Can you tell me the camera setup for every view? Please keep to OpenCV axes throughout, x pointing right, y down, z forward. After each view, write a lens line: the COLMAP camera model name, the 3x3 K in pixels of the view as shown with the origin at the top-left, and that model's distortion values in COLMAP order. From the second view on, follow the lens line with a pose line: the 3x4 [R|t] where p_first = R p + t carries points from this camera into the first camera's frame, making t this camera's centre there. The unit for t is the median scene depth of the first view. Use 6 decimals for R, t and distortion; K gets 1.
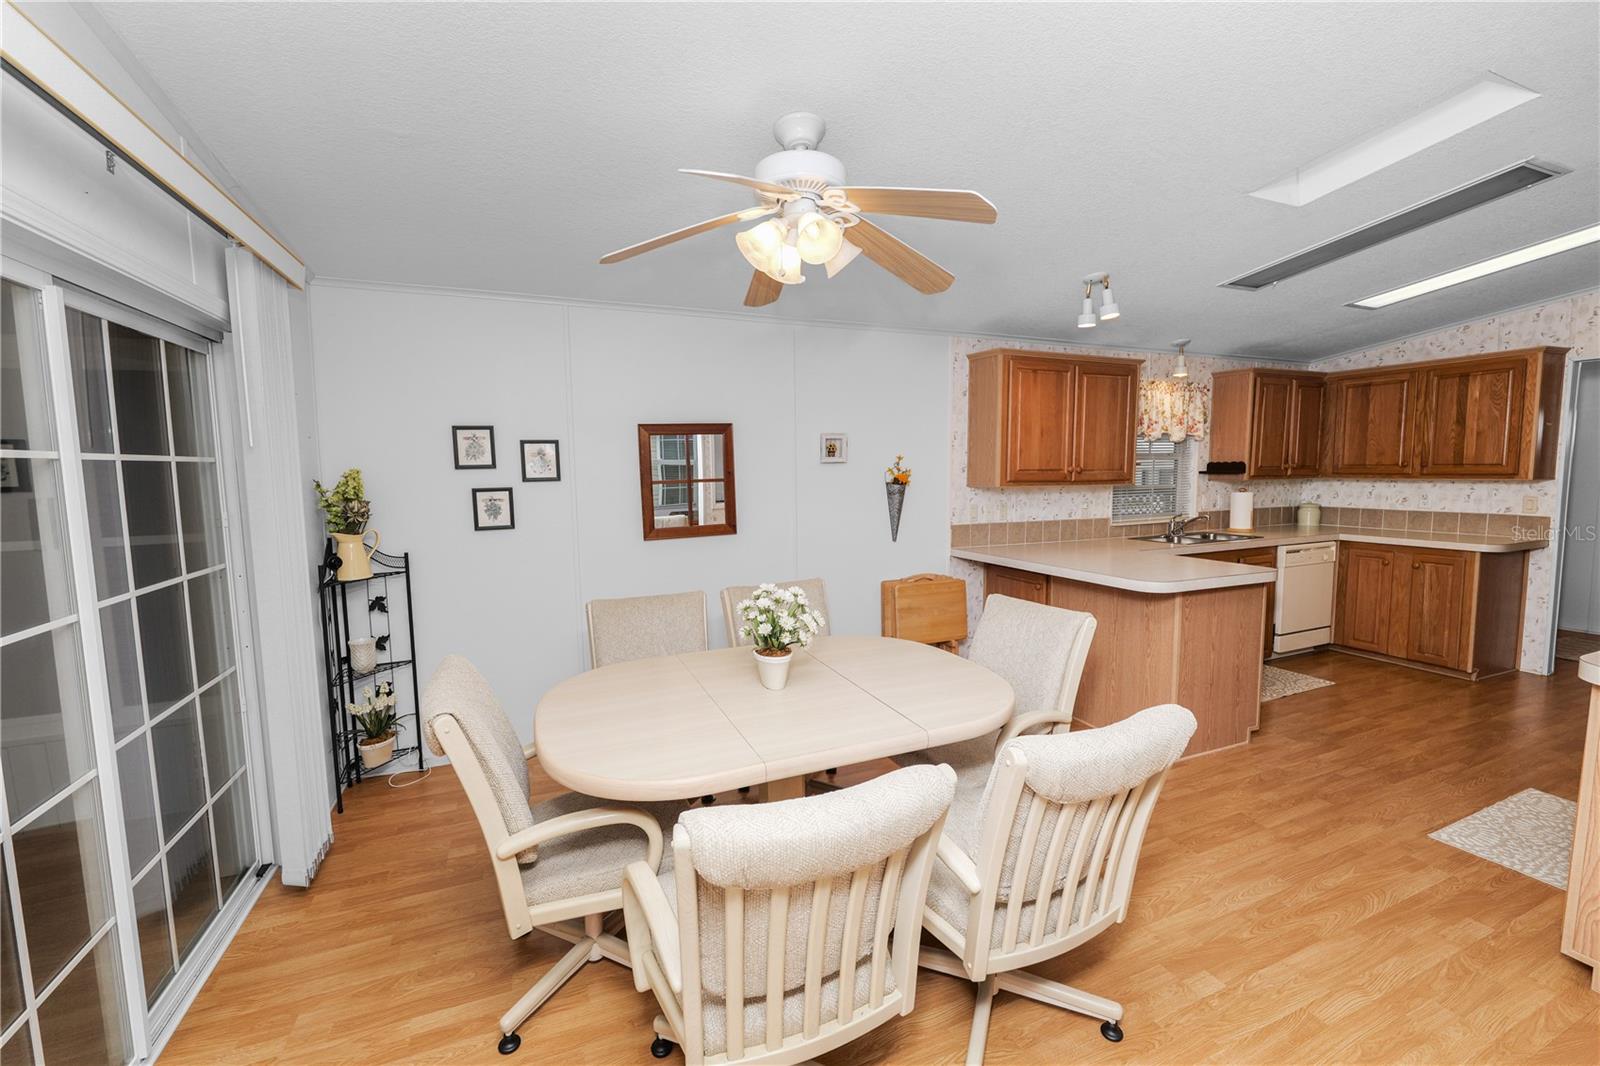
lens RADIAL K [[648.6, 0, 800.8], [0, 648.6, 527.1], [0, 0, 1]] dist [-0.011986, 0.000433]
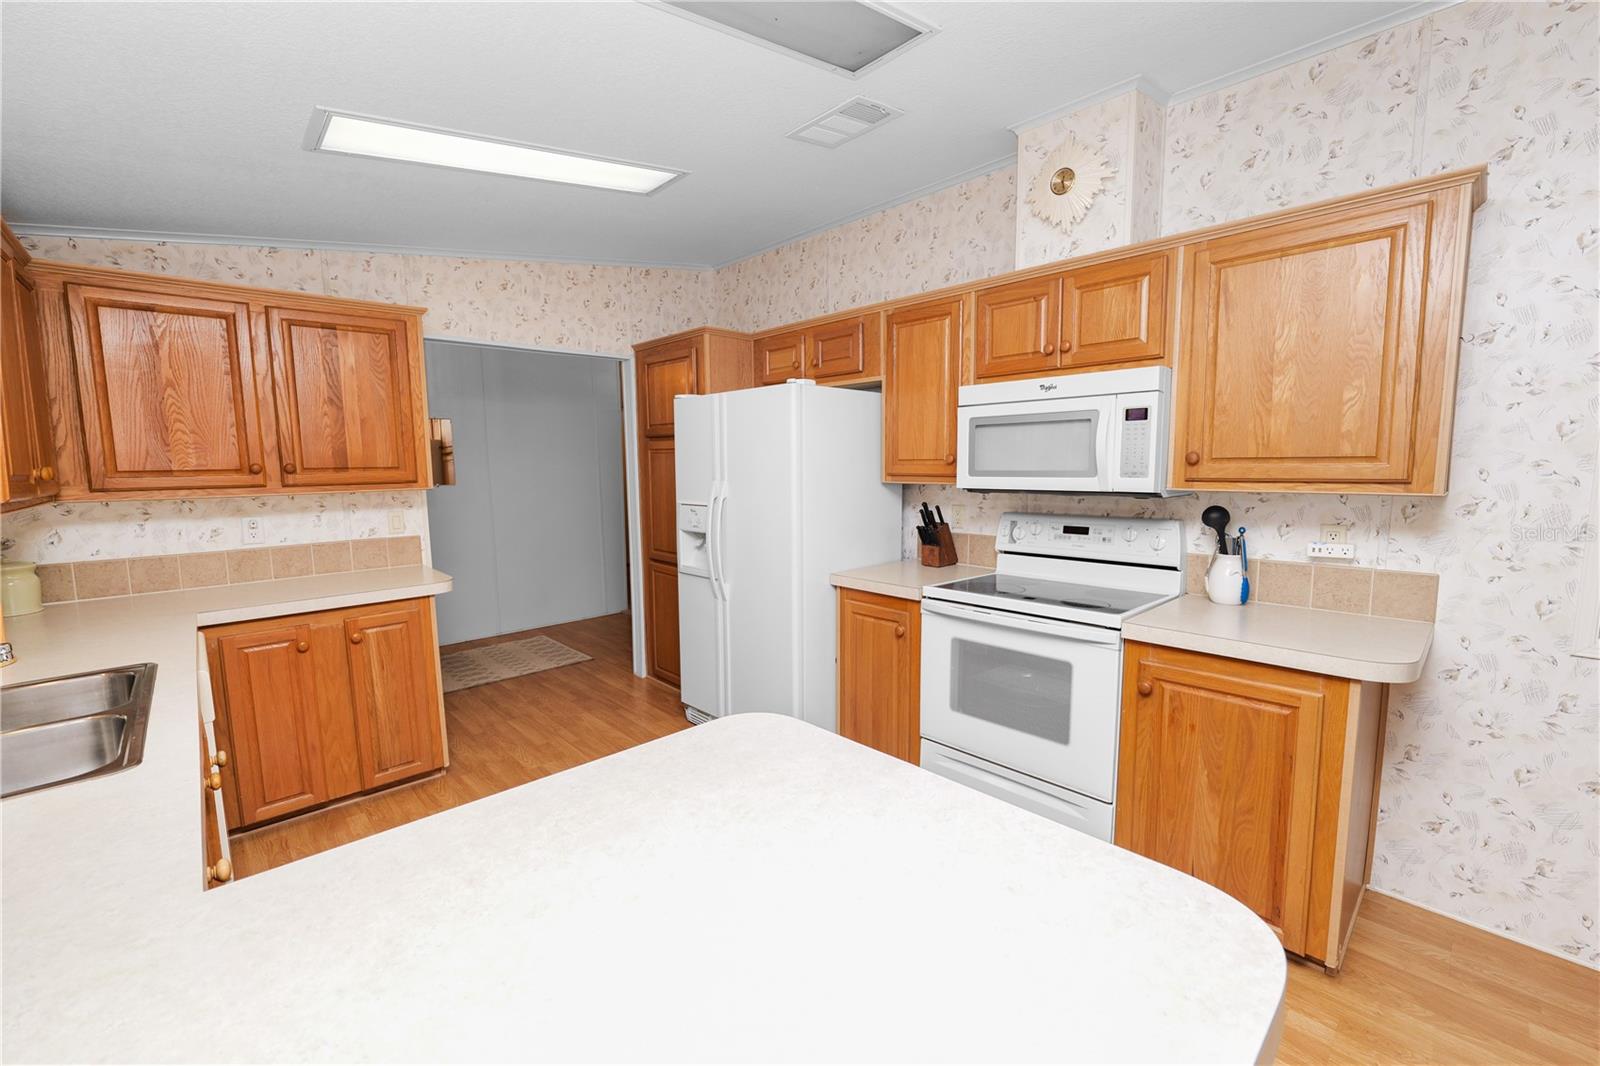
lens RADIAL K [[649.6, 0, 794.7], [0, 649.6, 534.2], [0, 0, 1]] dist [-0.012555, 0.000364]
pose [[-0.345272, -0.086393, 0.934518, 0.277045], [0.103628, 0.986156, 0.129454, -0.072886], [-0.932764, 0.141539, -0.331540, 0.839952]]
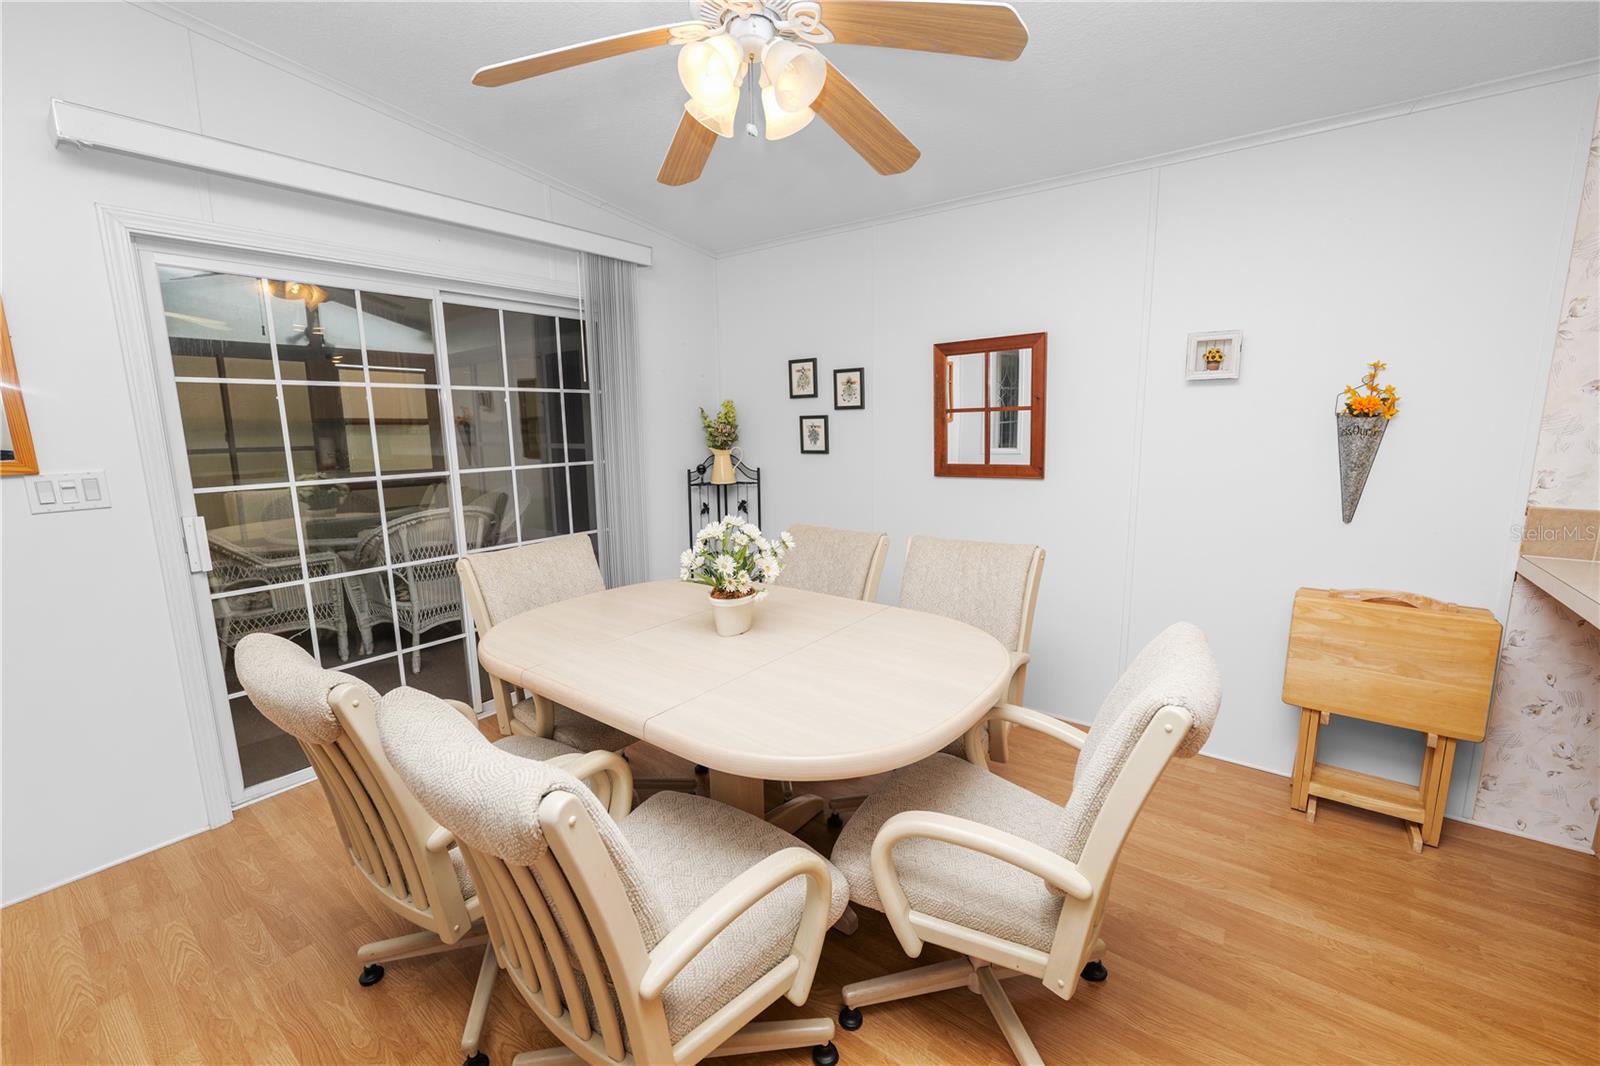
lens RADIAL K [[655.1, 0, 797.1], [0, 655.1, 531.6], [0, 0, 1]] dist [-0.010513, 0.001061]
pose [[0.499805, 0.153477, -0.852432, 0.373685], [-0.073863, 0.988143, 0.134603, -0.009864], [0.862983, -0.004312, 0.505215, 0.313016]]
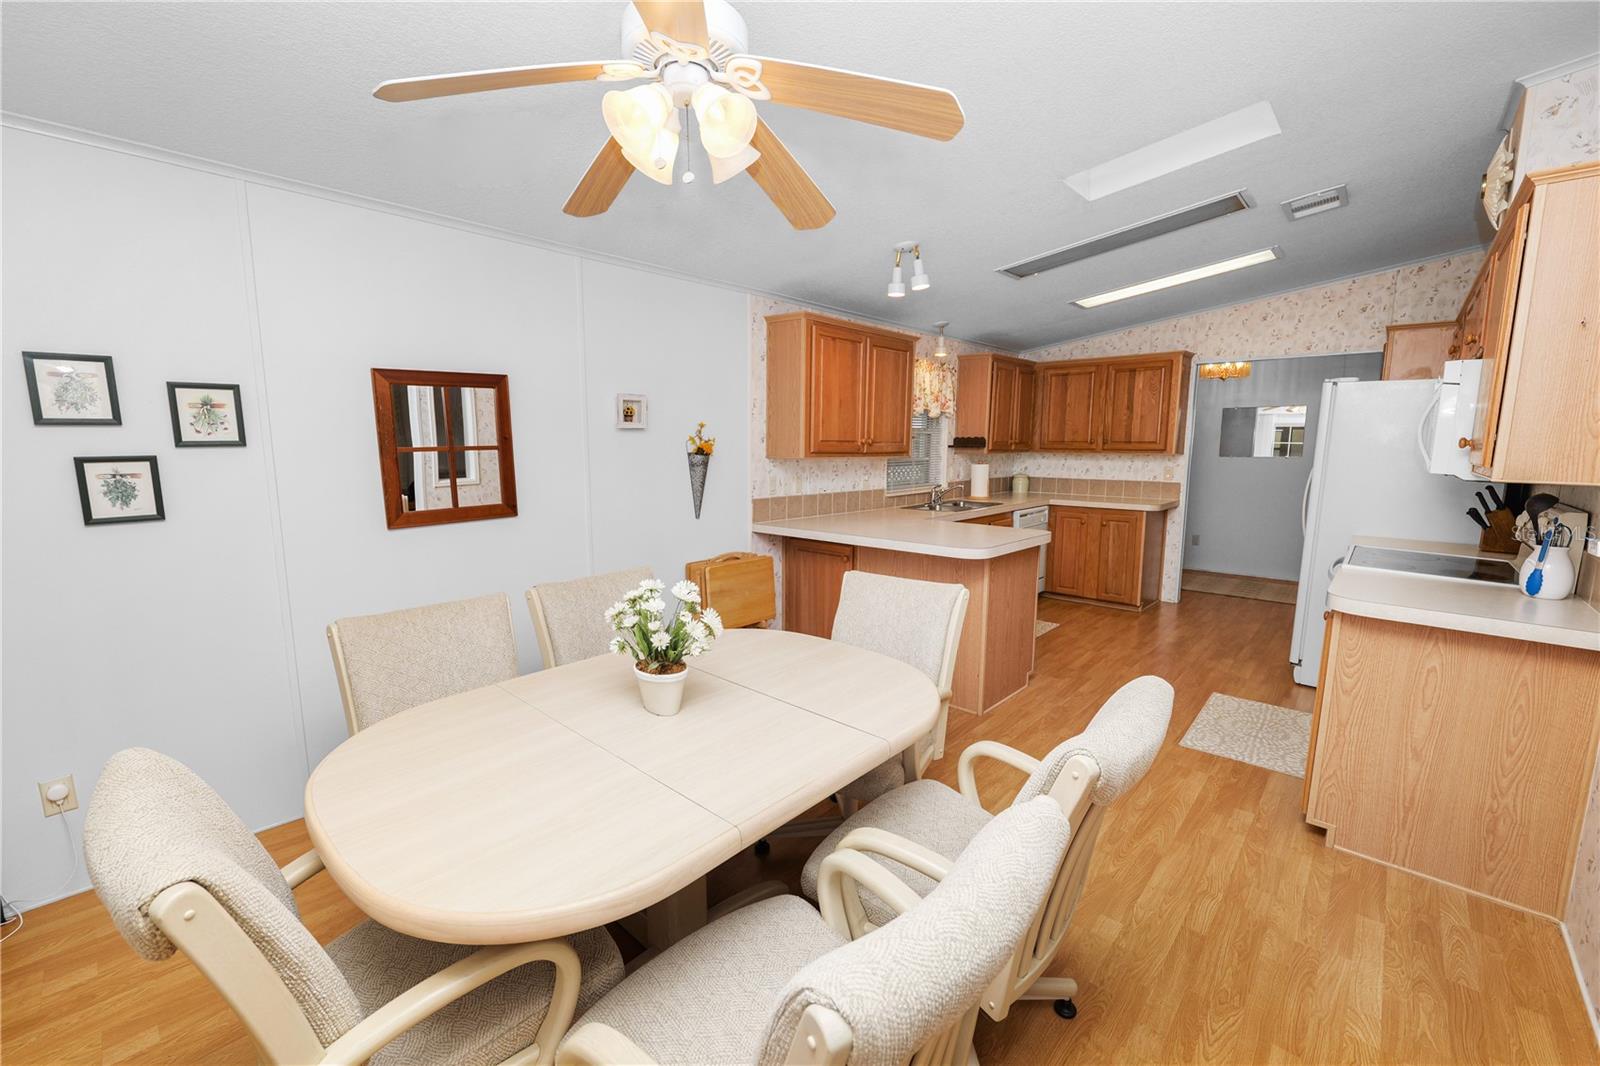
lens RADIAL K [[649.6, 0, 794.7], [0, 649.6, 534.2], [0, 0, 1]] dist [-0.012555, 0.000364]
pose [[0.908232, -0.044929, 0.416049, -0.107355], [0.024485, 0.998222, 0.054347, -0.002061], [-0.417751, -0.039172, 0.907717, 0.119944]]
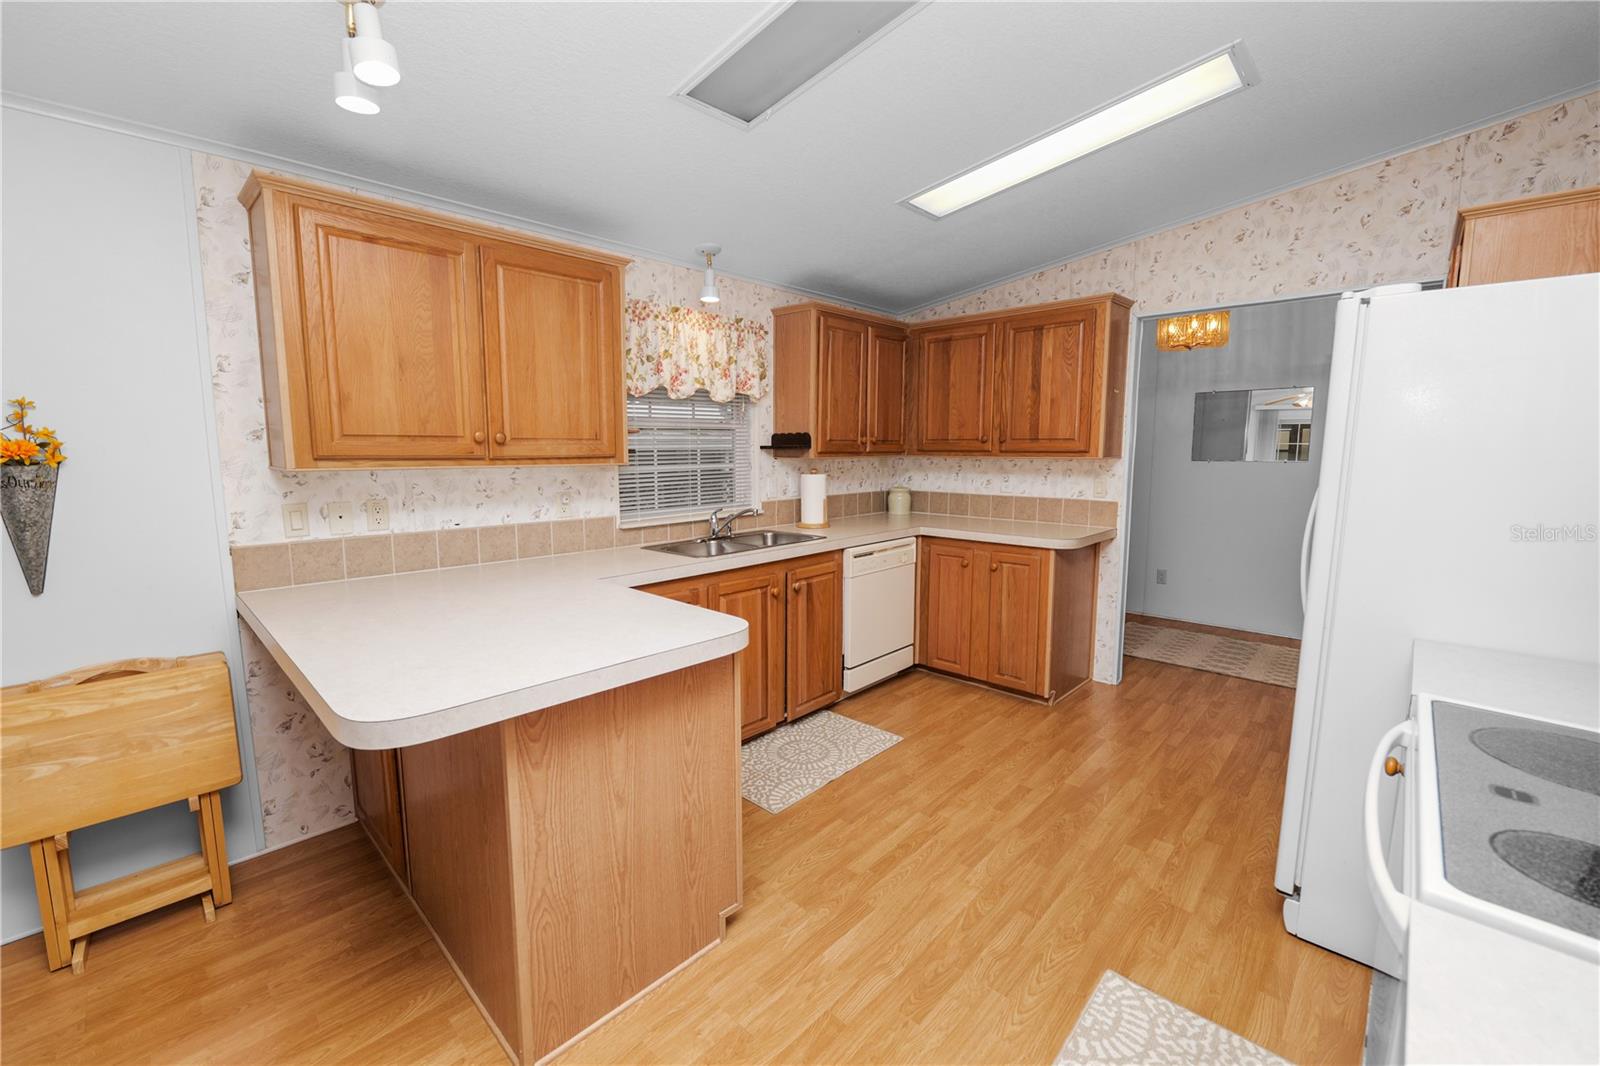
lens RADIAL K [[645.6, 0, 796.8], [0, 645.6, 526.9], [0, 0, 1]] dist [-0.012858, 0.000217]
pose [[0.914968, -0.039068, 0.401630, 0.436941], [0.026403, 0.998966, 0.037024, -0.025915], [-0.402661, -0.023272, 0.915053, 0.386963]]
